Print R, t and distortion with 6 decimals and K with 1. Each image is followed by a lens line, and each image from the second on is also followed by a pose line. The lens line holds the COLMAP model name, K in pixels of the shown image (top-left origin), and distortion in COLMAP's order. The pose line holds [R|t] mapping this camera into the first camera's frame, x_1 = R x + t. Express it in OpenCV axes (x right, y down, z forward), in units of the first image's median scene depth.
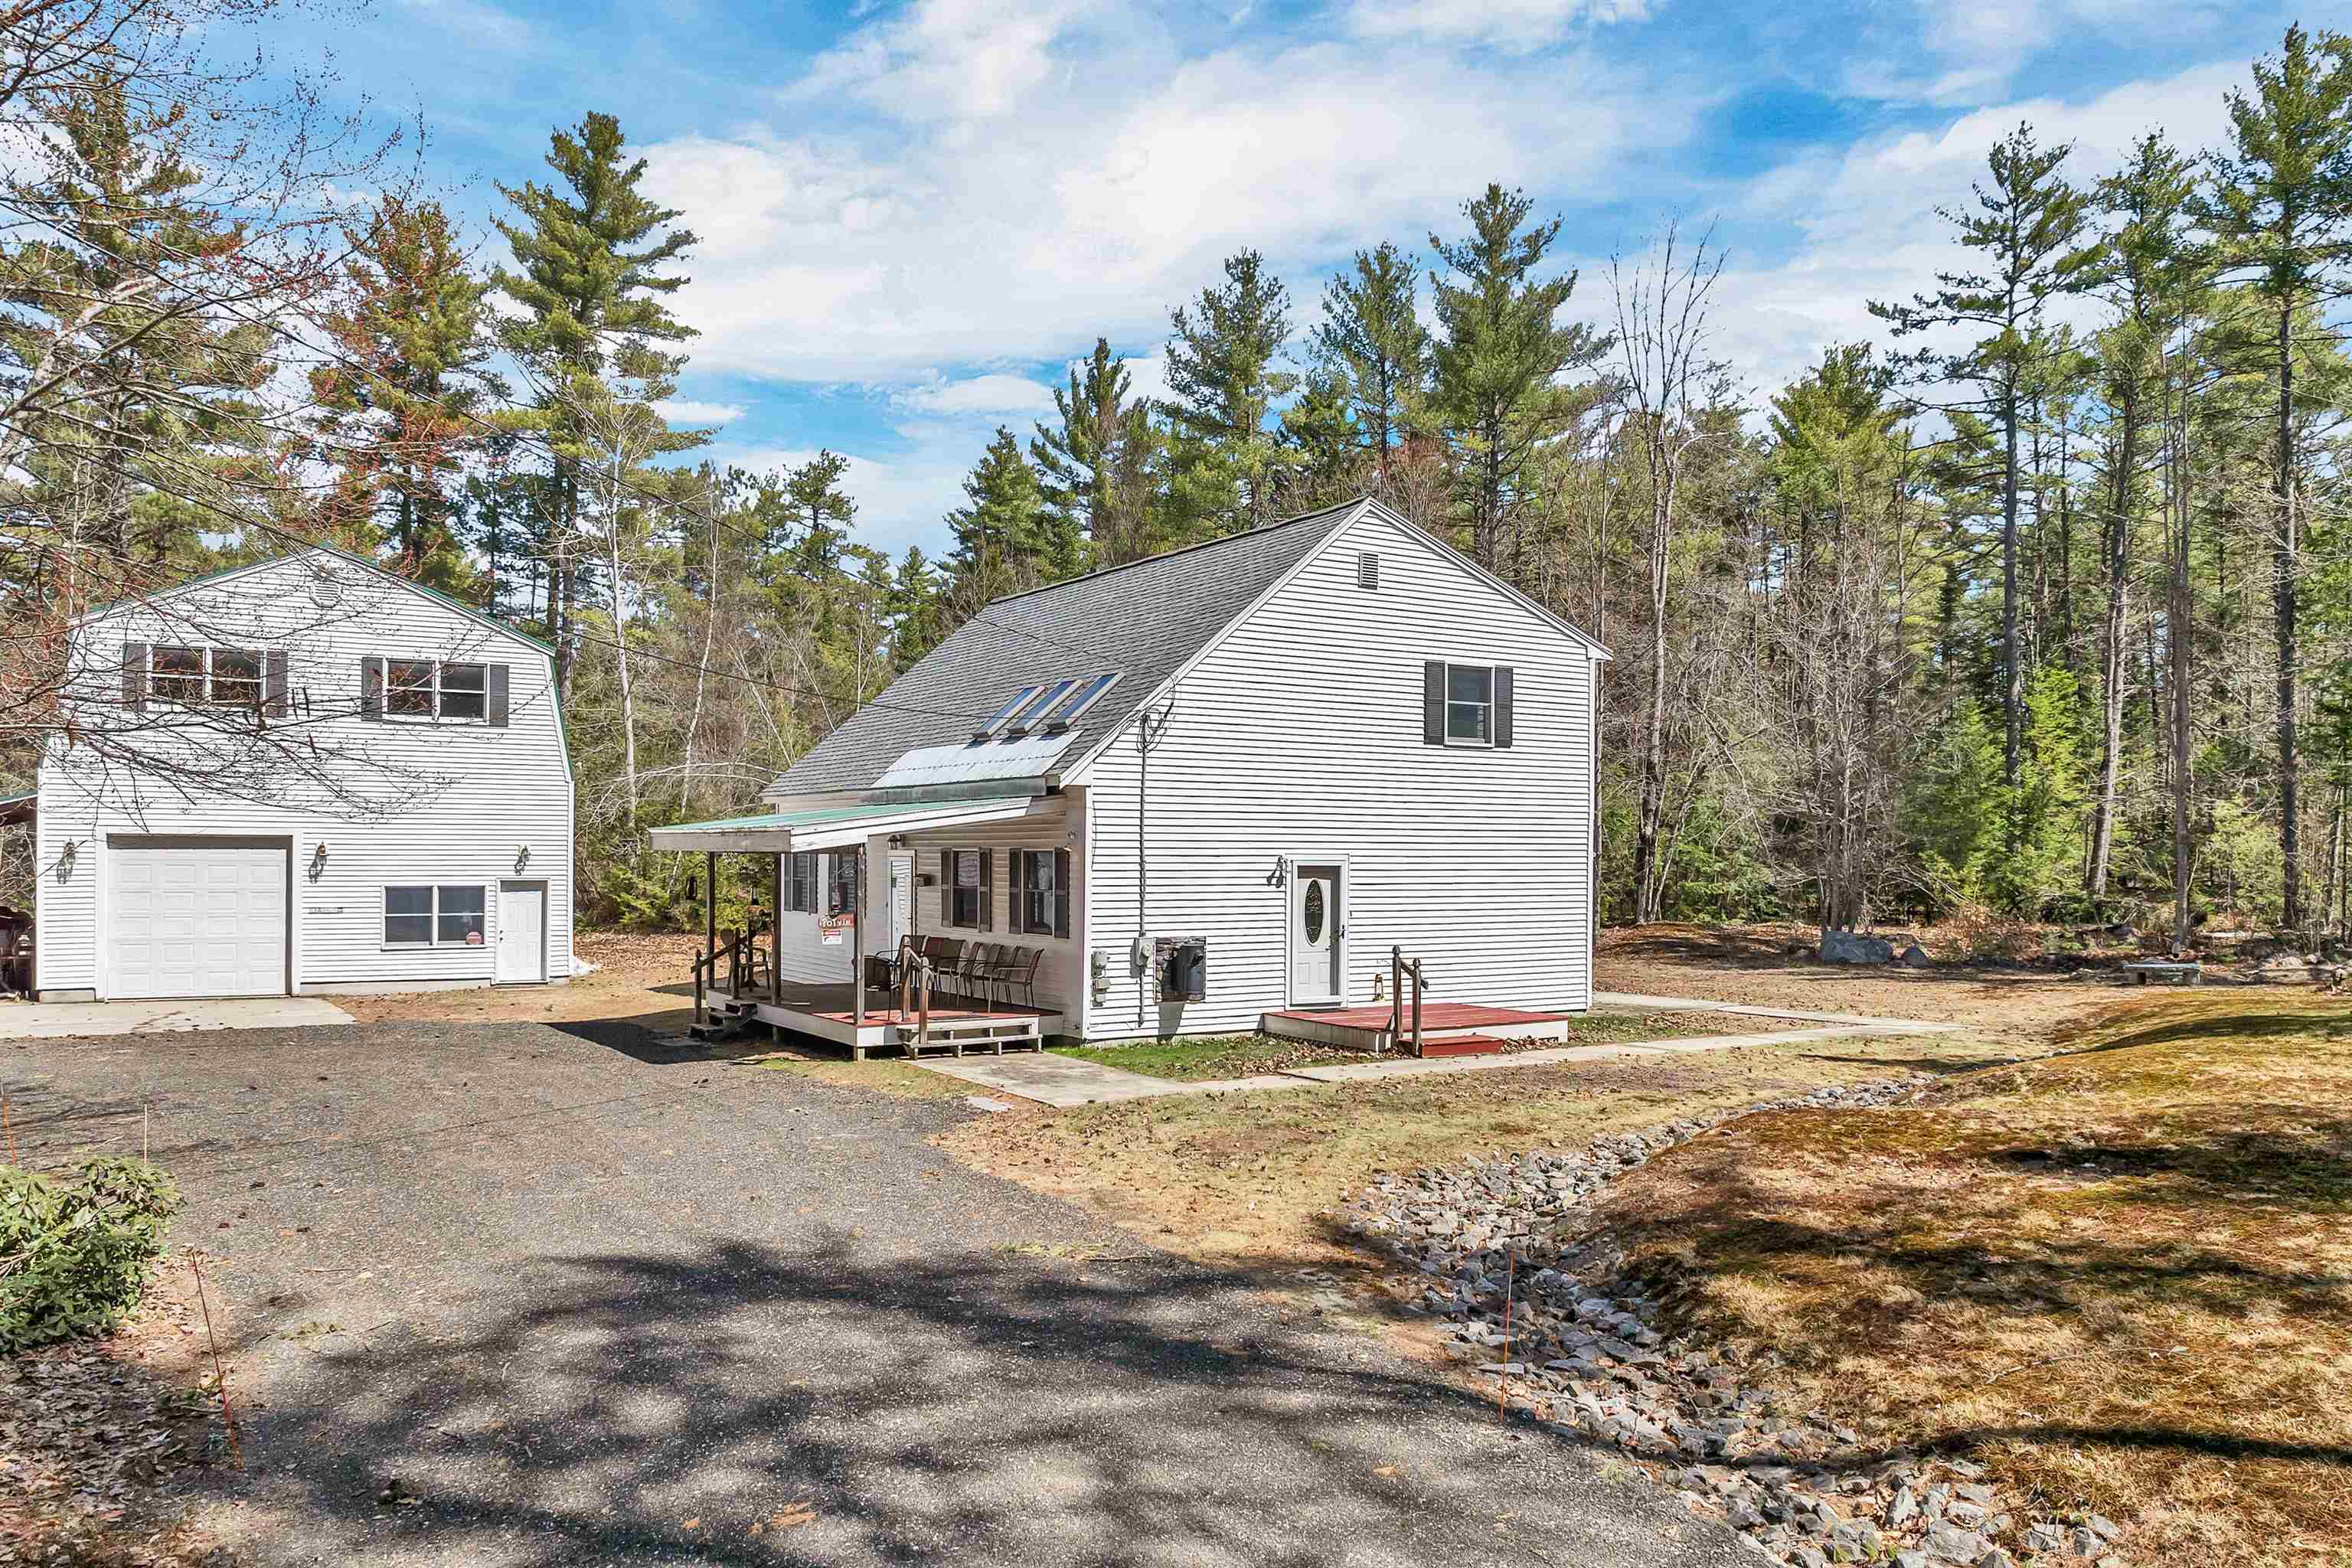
lens RADIAL K [[1687.5, 0, 1171.4], [0, 1687.5, 855.1], [0, 0, 1]] dist [-0.036923, -0.002404]
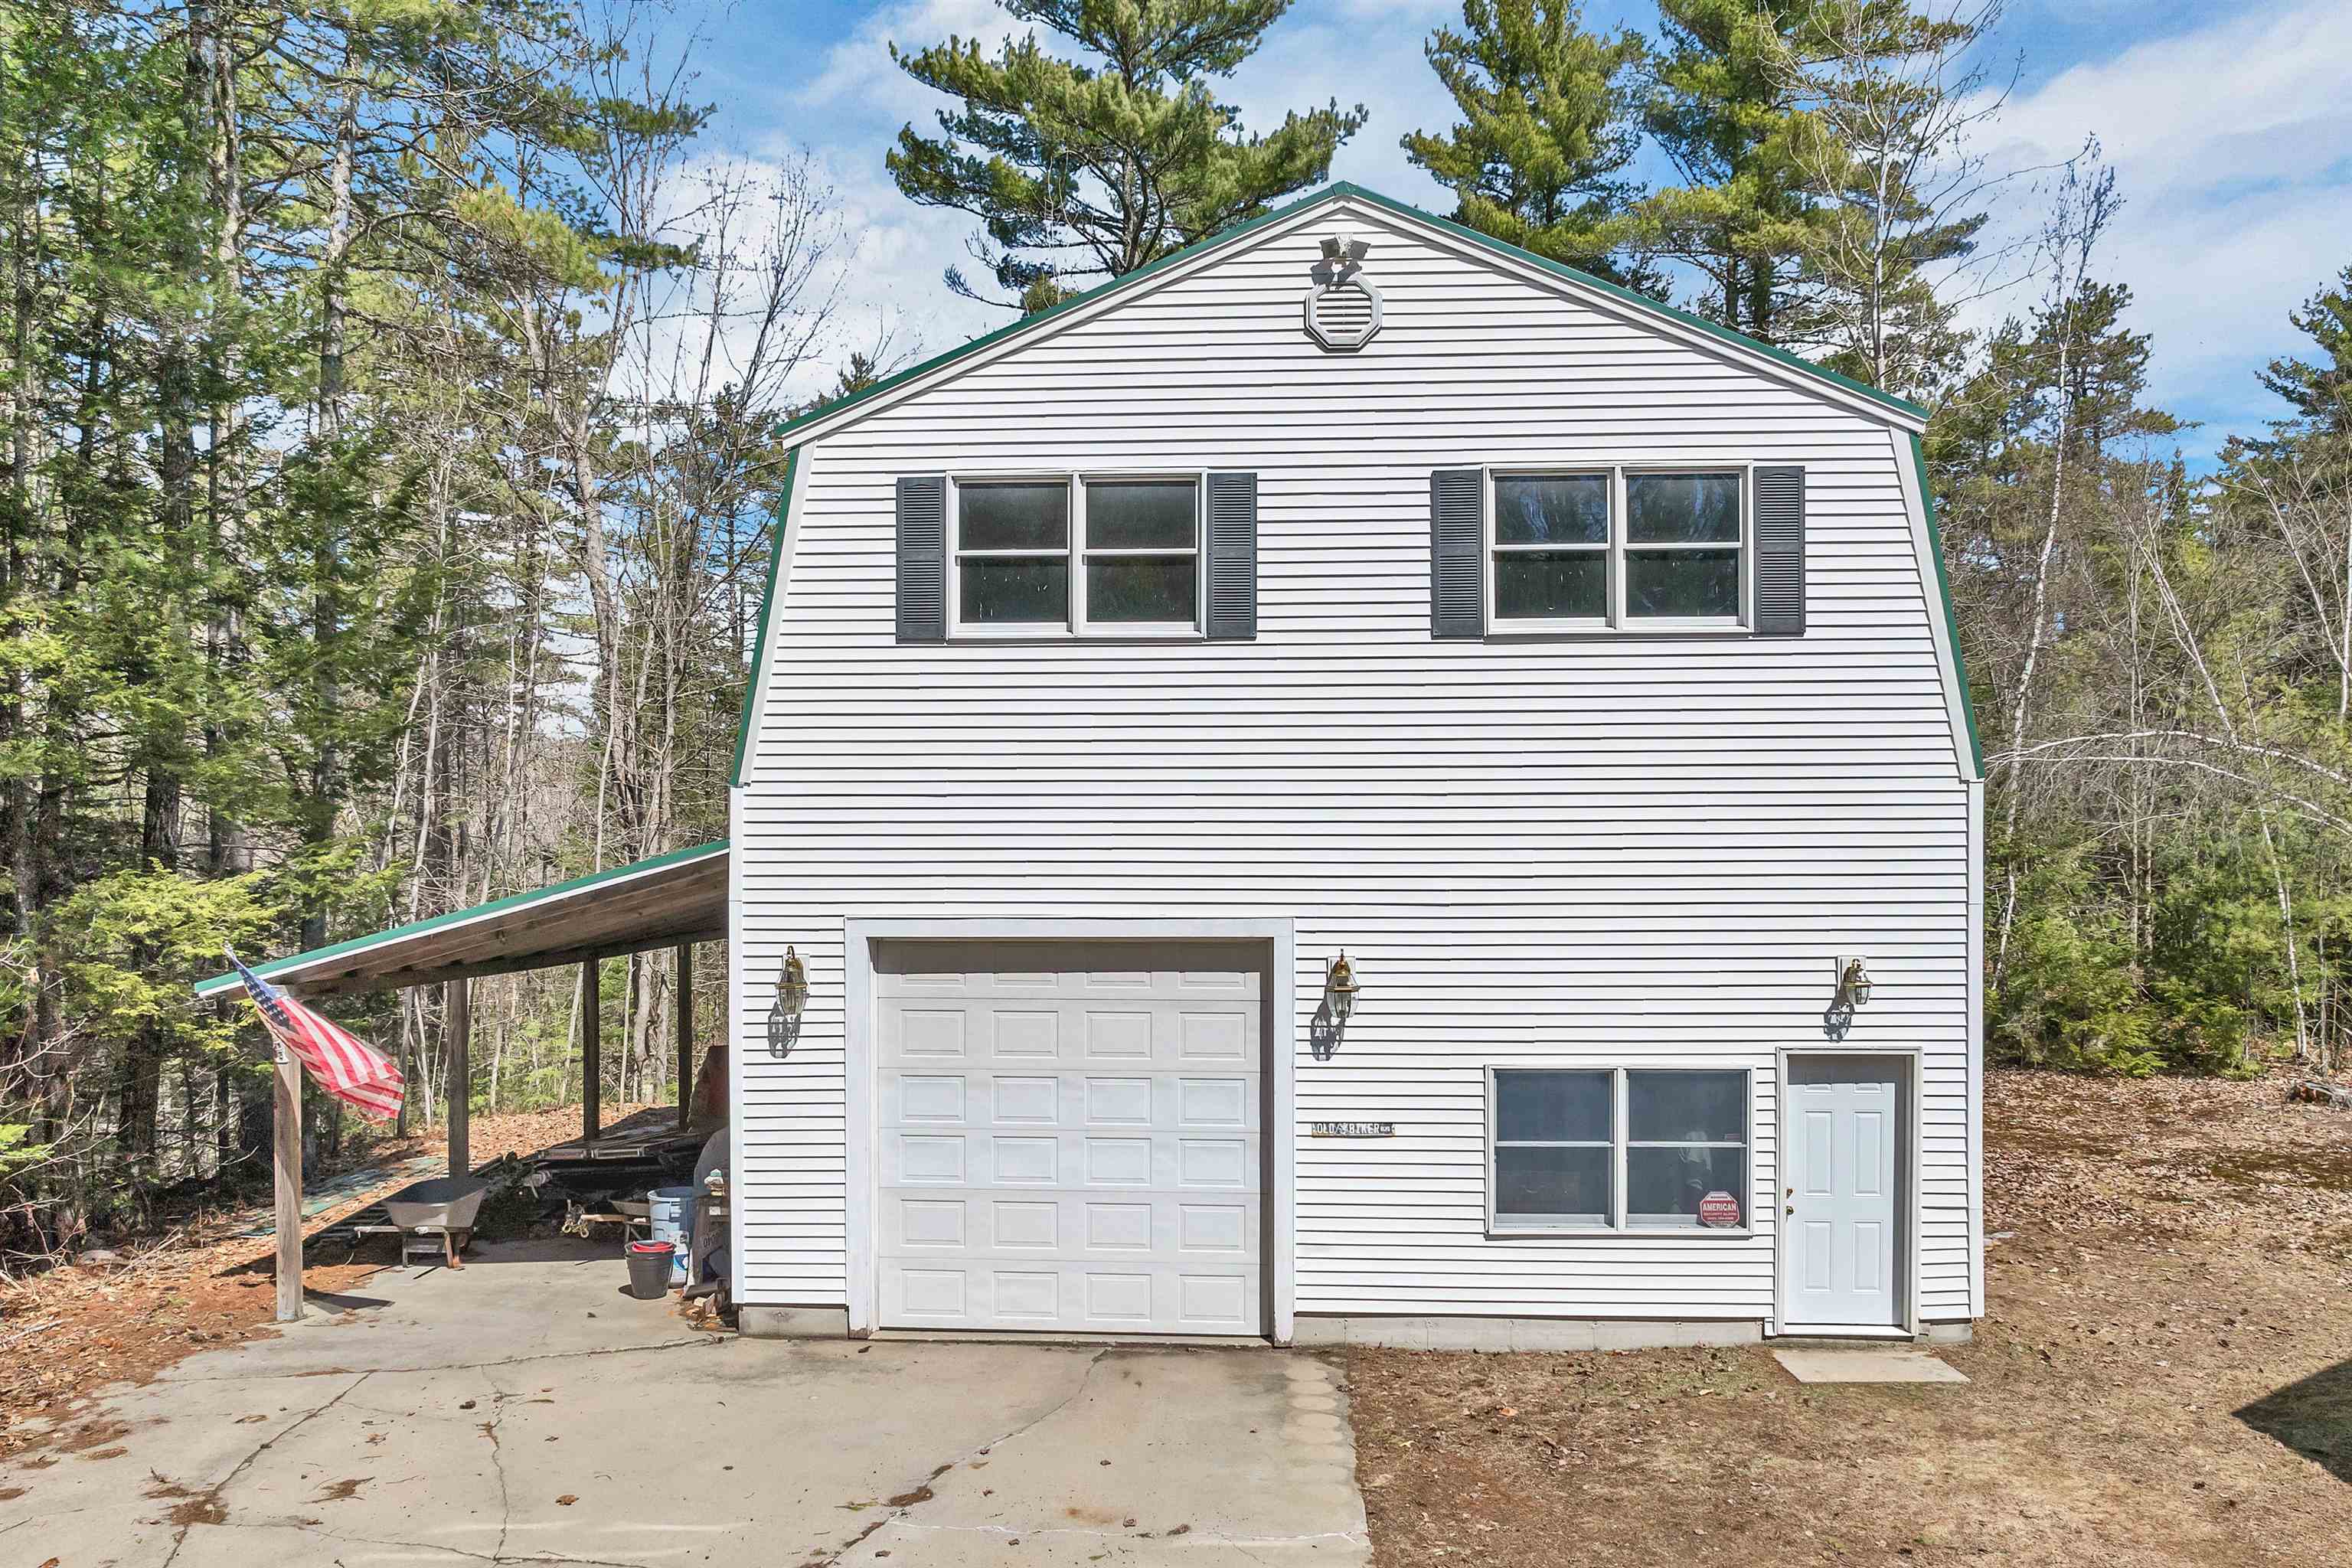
lens RADIAL K [[1687.5, 0, 1171.4], [0, 1687.5, 855.1], [0, 0, 1]] dist [-0.036923, -0.002404]
pose [[0.813173, -0.009338, -0.581947, -0.397474], [0.007218, 0.999956, -0.005959, -0.036543], [0.581977, 0.000646, 0.813205, 0.837239]]
